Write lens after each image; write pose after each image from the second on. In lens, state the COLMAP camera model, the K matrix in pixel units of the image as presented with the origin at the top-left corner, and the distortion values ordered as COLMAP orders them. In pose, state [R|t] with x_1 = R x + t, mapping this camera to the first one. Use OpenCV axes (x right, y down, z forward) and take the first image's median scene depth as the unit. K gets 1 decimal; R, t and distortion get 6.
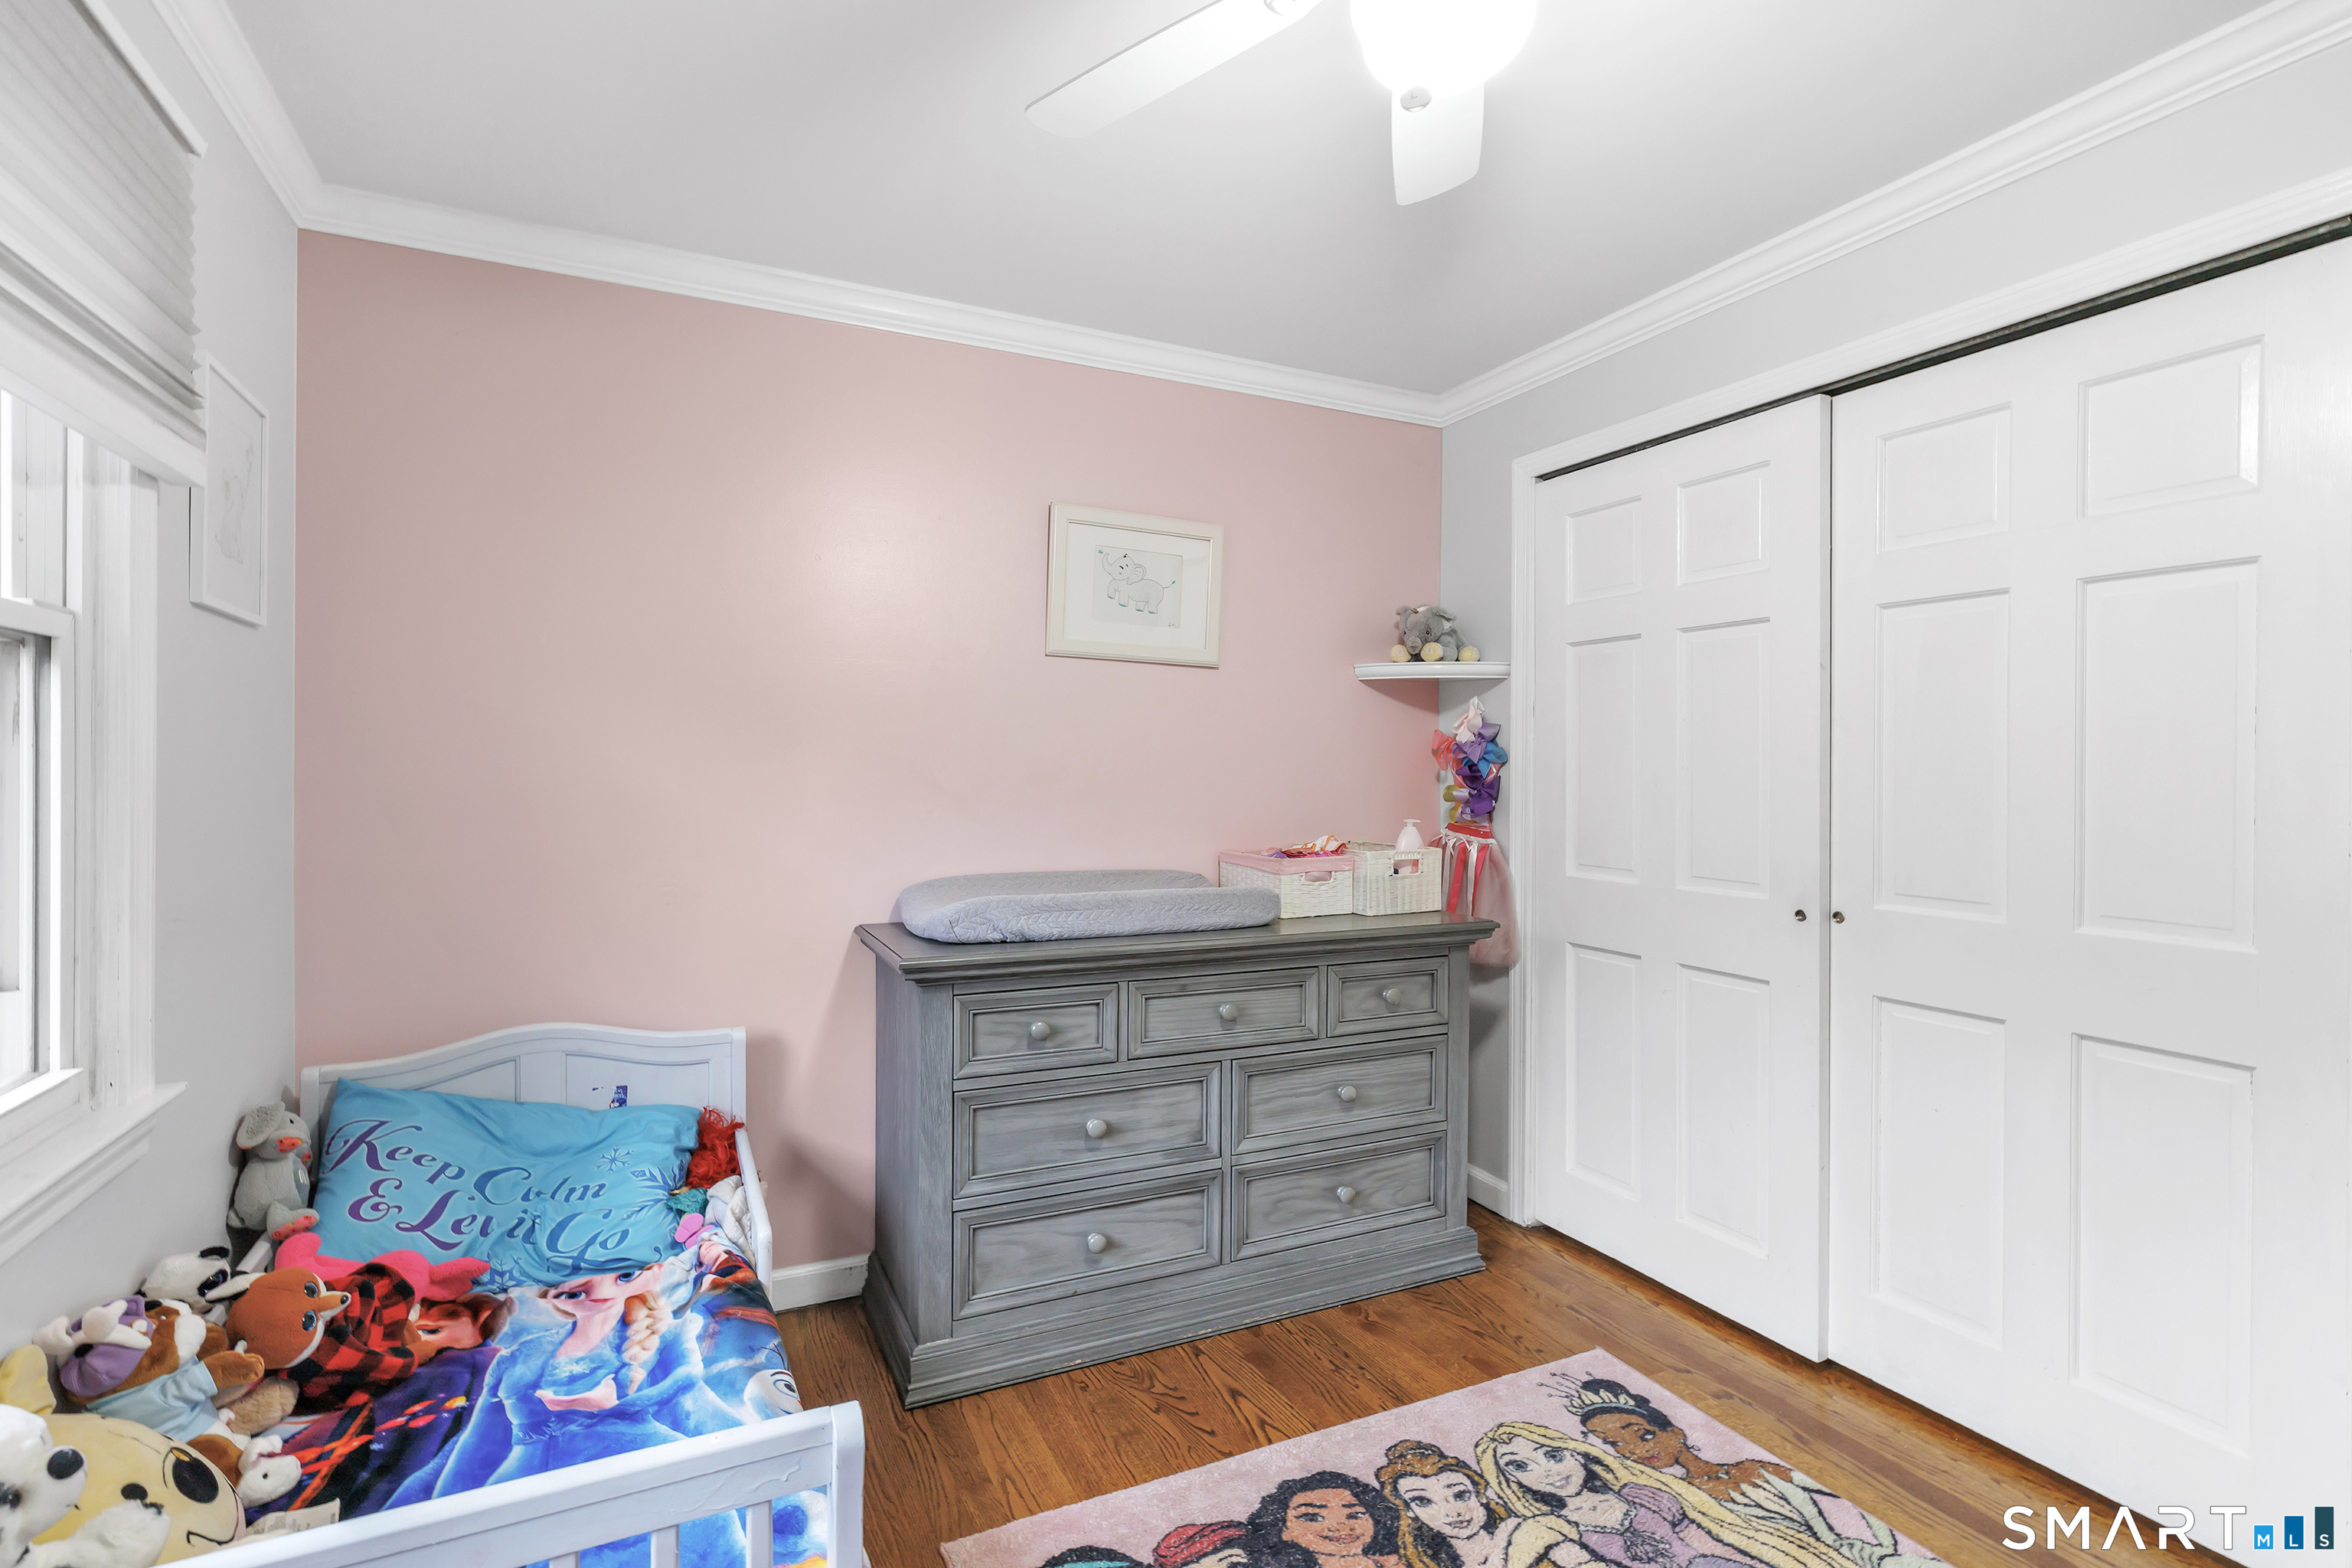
lens RADIAL K [[1093.6, 0, 1088.9], [0, 1093.6, 782.2], [0, 0, 1]] dist [-0.001231, 0.000403]
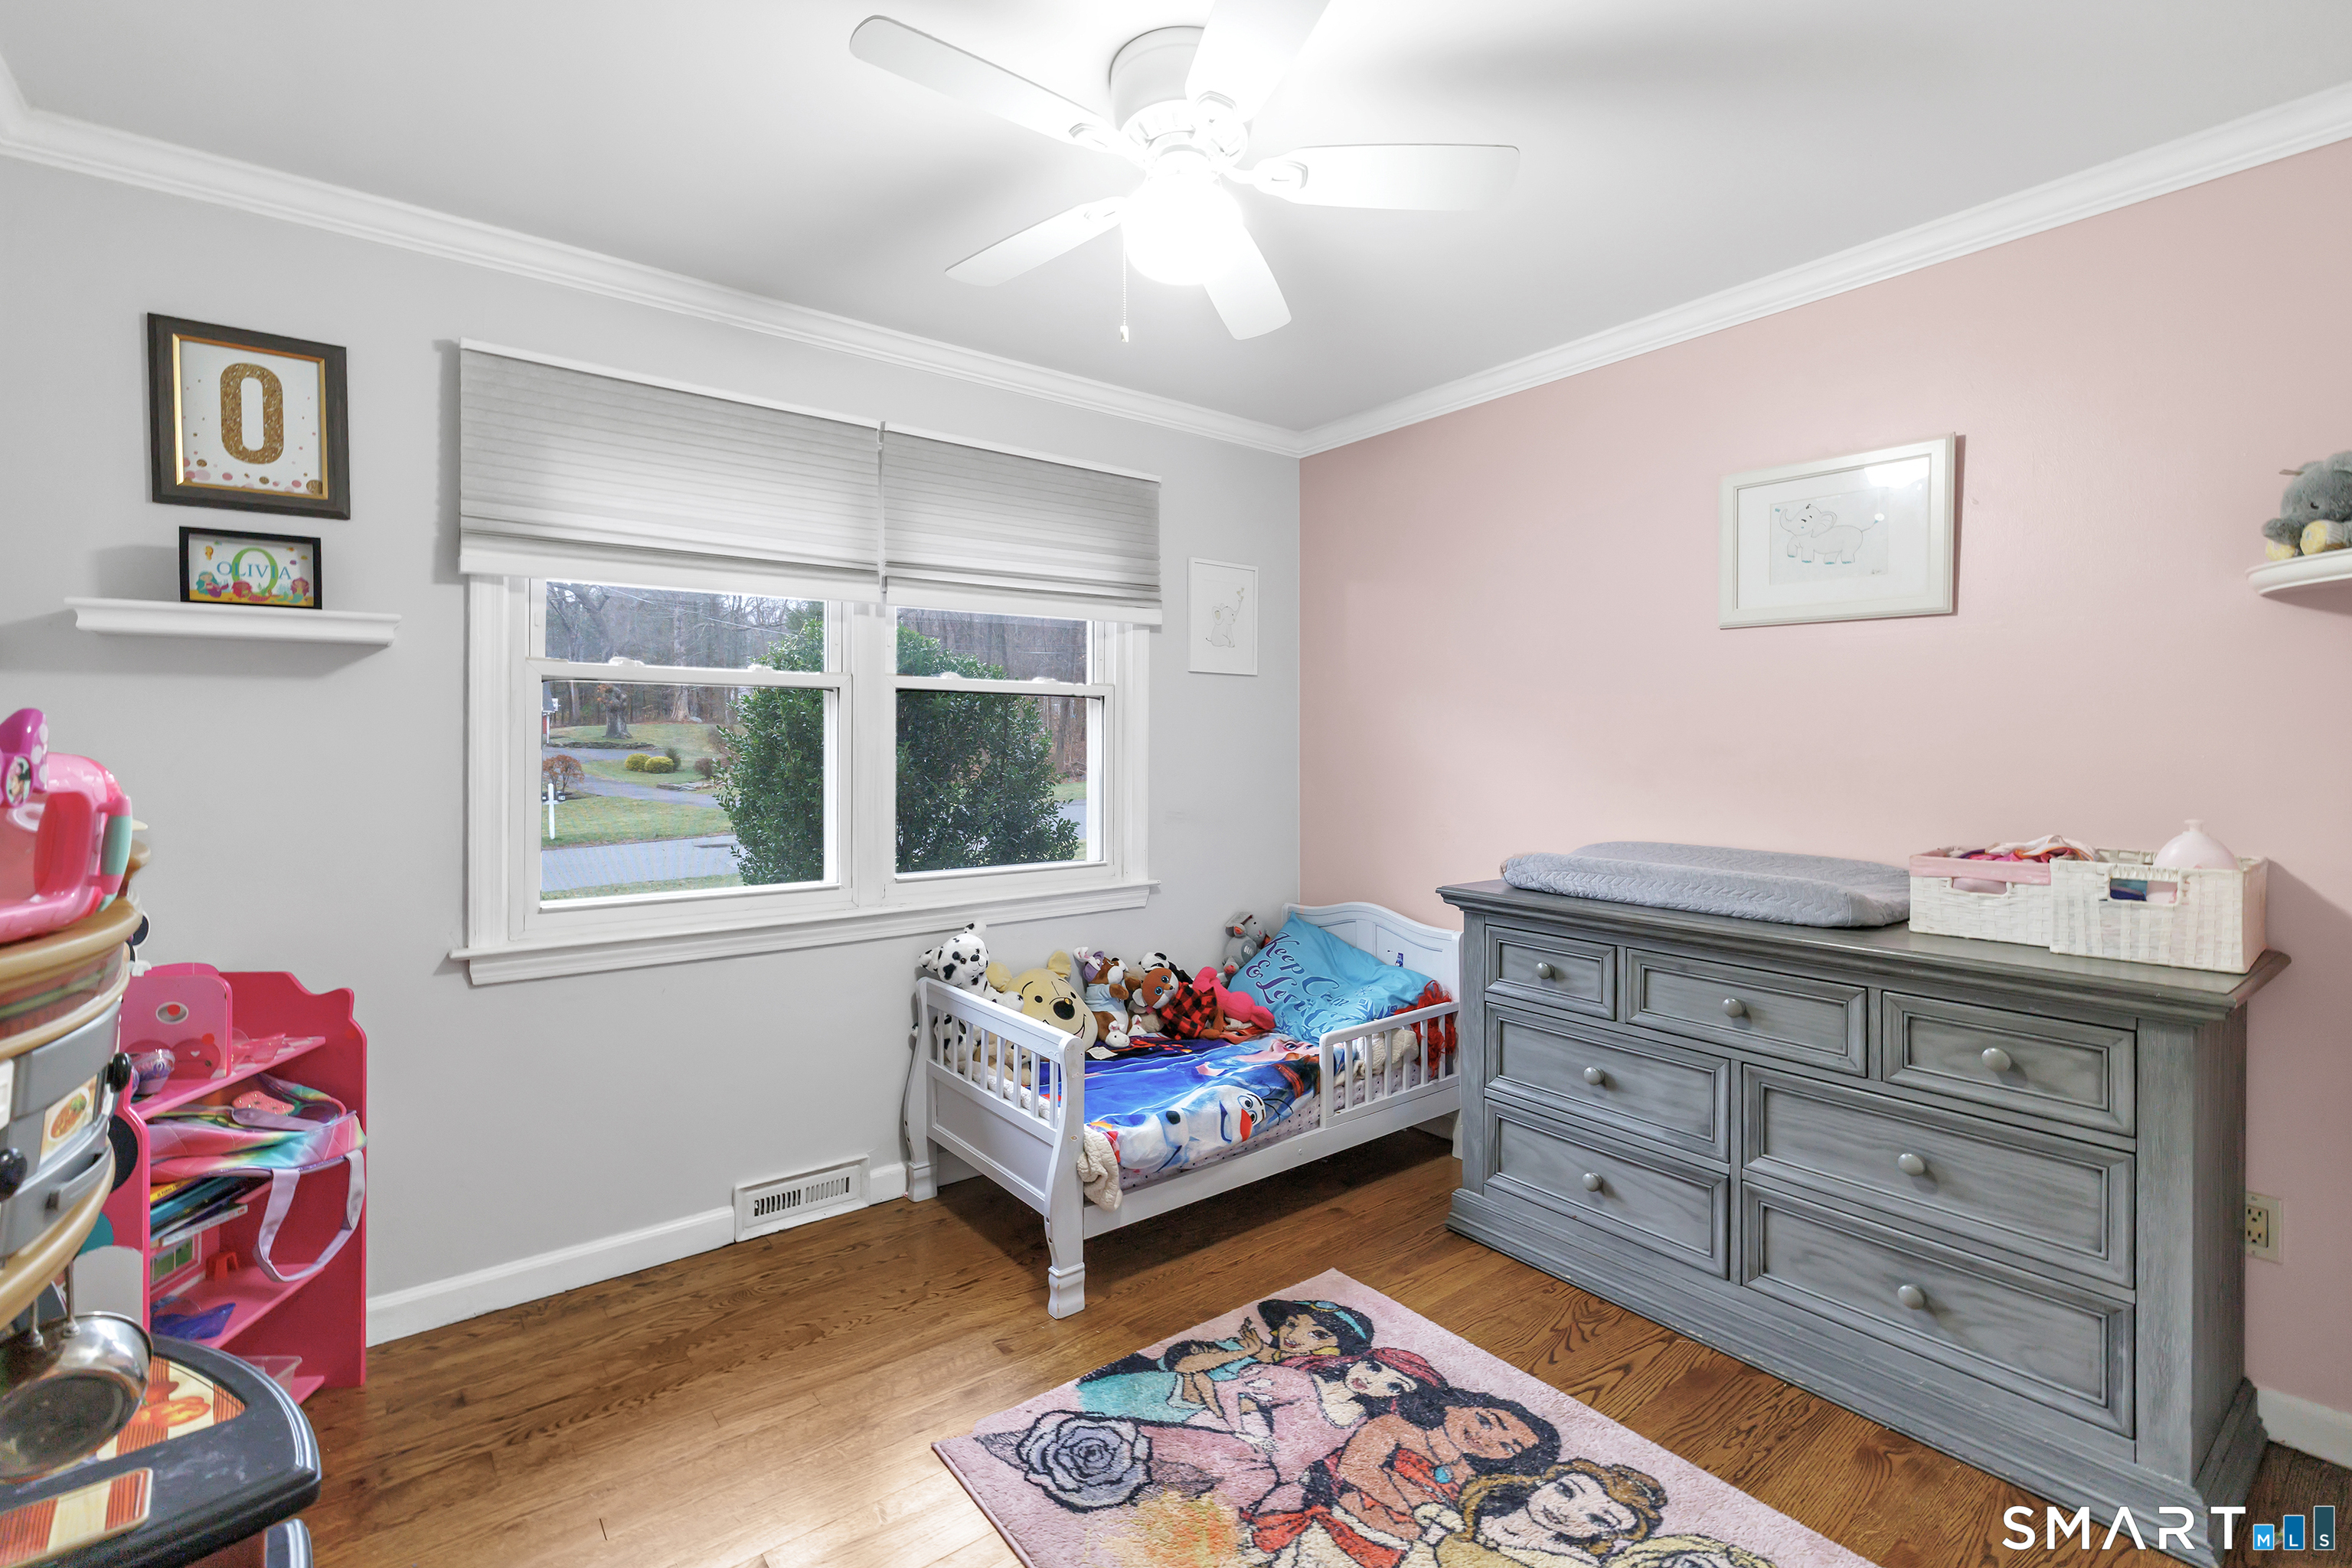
lens RADIAL K [[1061.2, 0, 1169.9], [0, 1061.2, 756.6], [0, 0, 1]] dist [0.001475, 0.000325]
pose [[0.213943, 0.005584, -0.976830, 0.952051], [-0.010439, 0.999940, 0.003430, 0.002018], [0.976790, 0.009463, 0.213988, 0.368263]]
